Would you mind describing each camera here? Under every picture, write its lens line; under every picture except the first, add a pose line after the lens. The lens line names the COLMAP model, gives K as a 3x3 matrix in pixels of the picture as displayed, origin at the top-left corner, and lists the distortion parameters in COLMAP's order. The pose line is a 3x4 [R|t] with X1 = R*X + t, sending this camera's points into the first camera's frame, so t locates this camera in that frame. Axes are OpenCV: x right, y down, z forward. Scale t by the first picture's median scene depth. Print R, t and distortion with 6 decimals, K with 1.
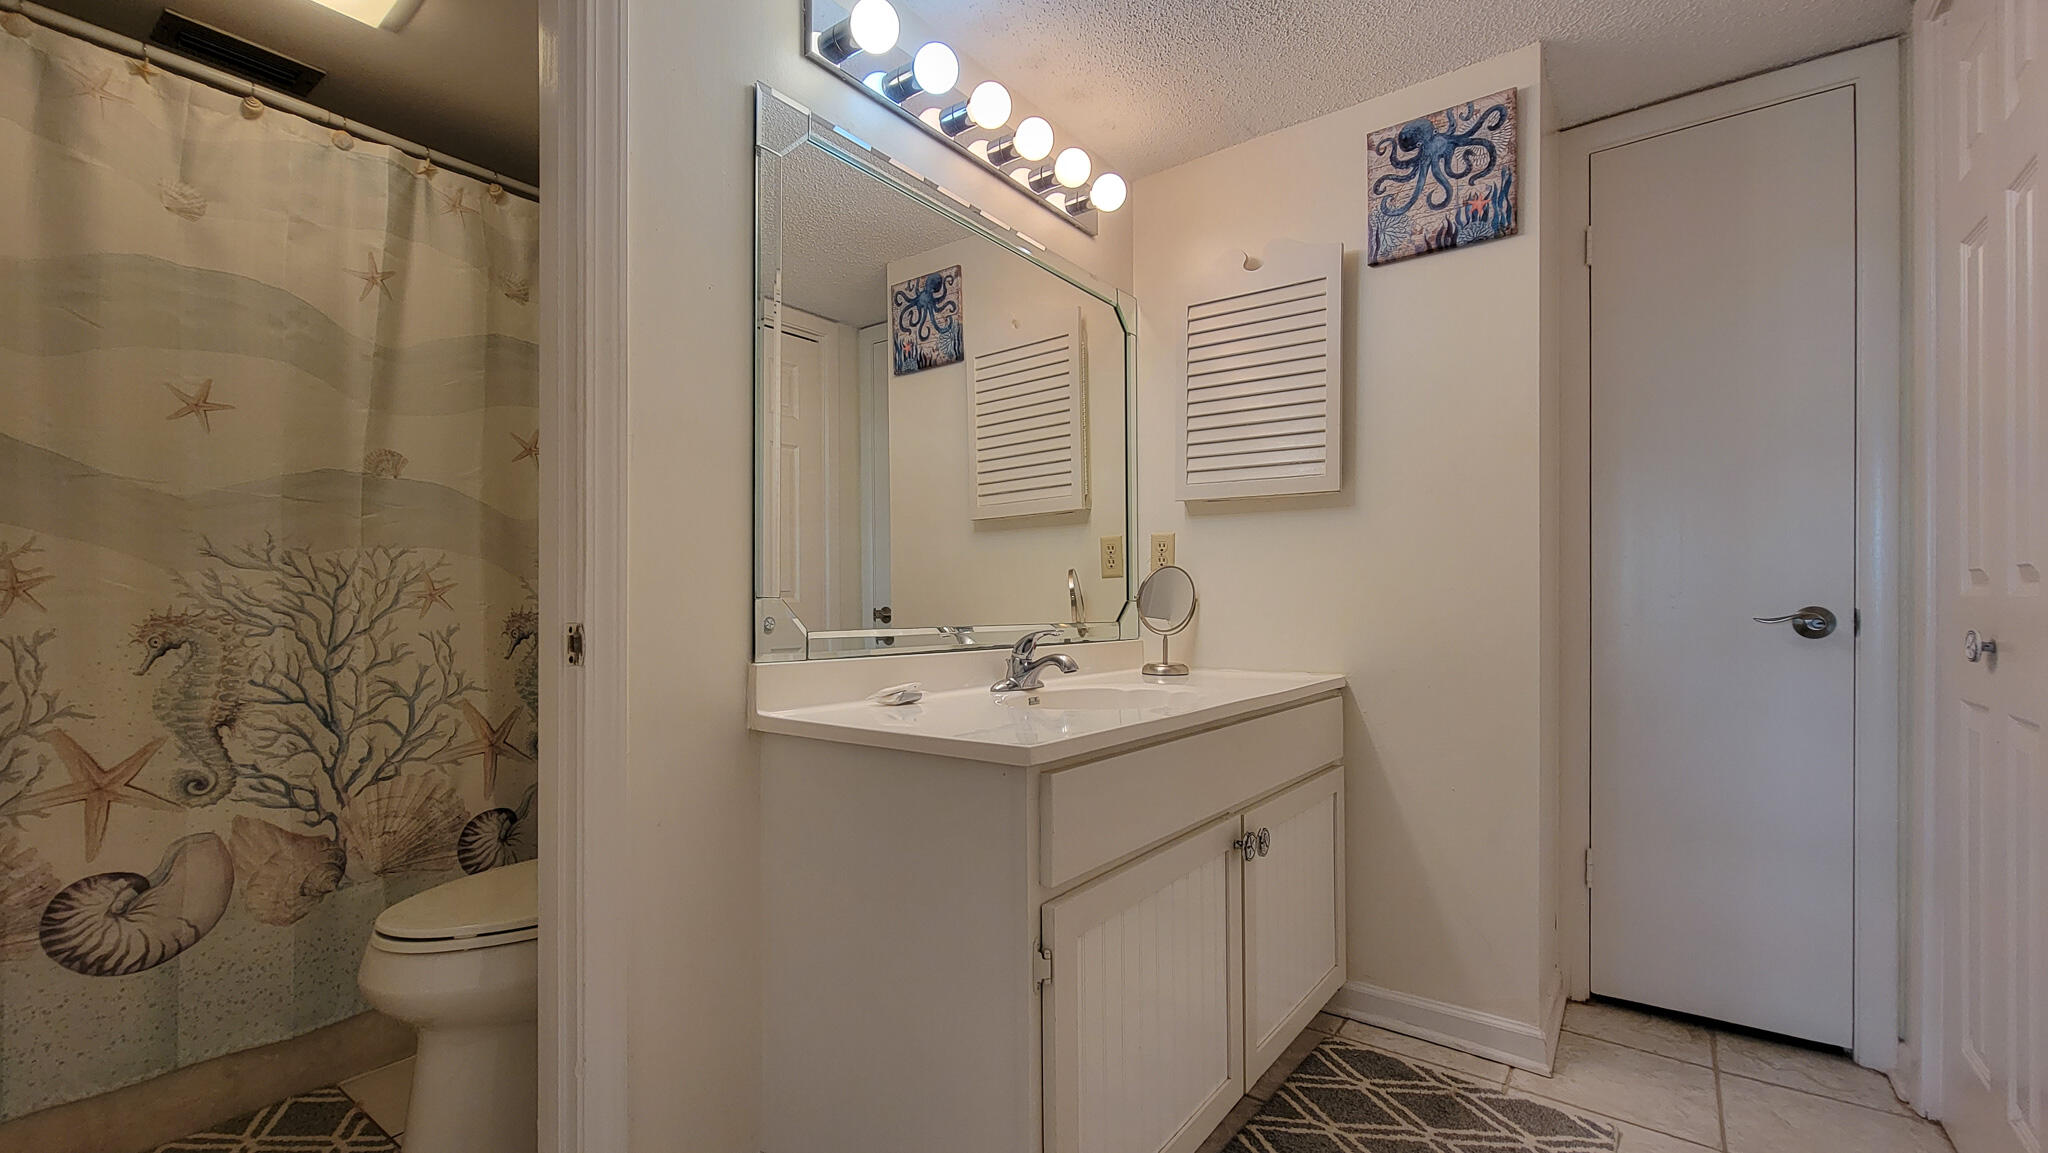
lens RADIAL K [[842.2, 0, 1046.5], [0, 842.2, 608.0], [0, 0, 1]] dist [-0.003204, -0.001615]
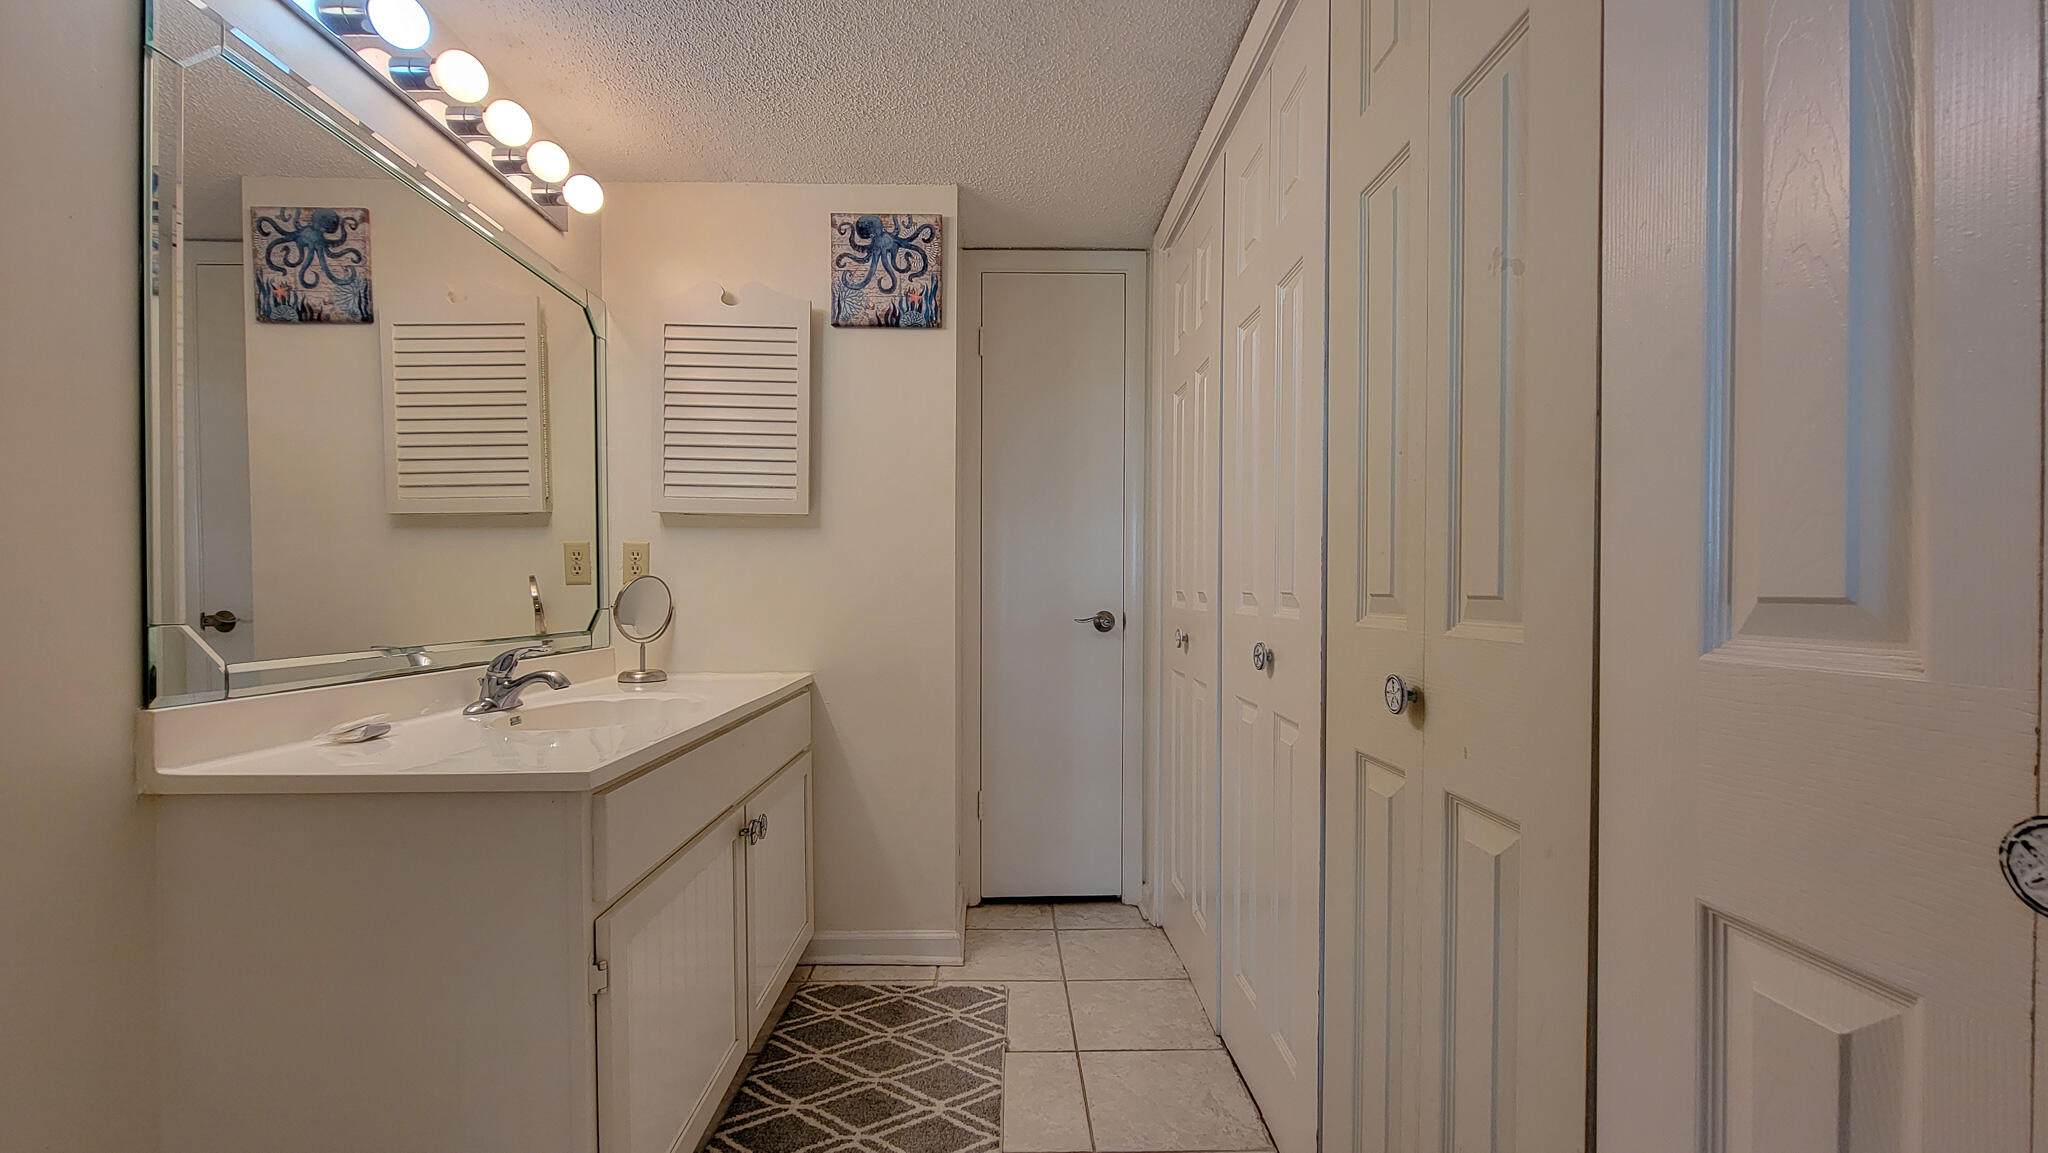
lens RADIAL K [[842.2, 0, 1017.5], [0, 842.2, 590.2], [0, 0, 1]] dist [-0.003204, -0.001615]
pose [[0.779883, 0.003109, 0.625917, -0.164493], [-0.005650, 0.999982, 0.002073, -0.041512], [-0.625899, -0.005153, 0.779887, -0.094894]]
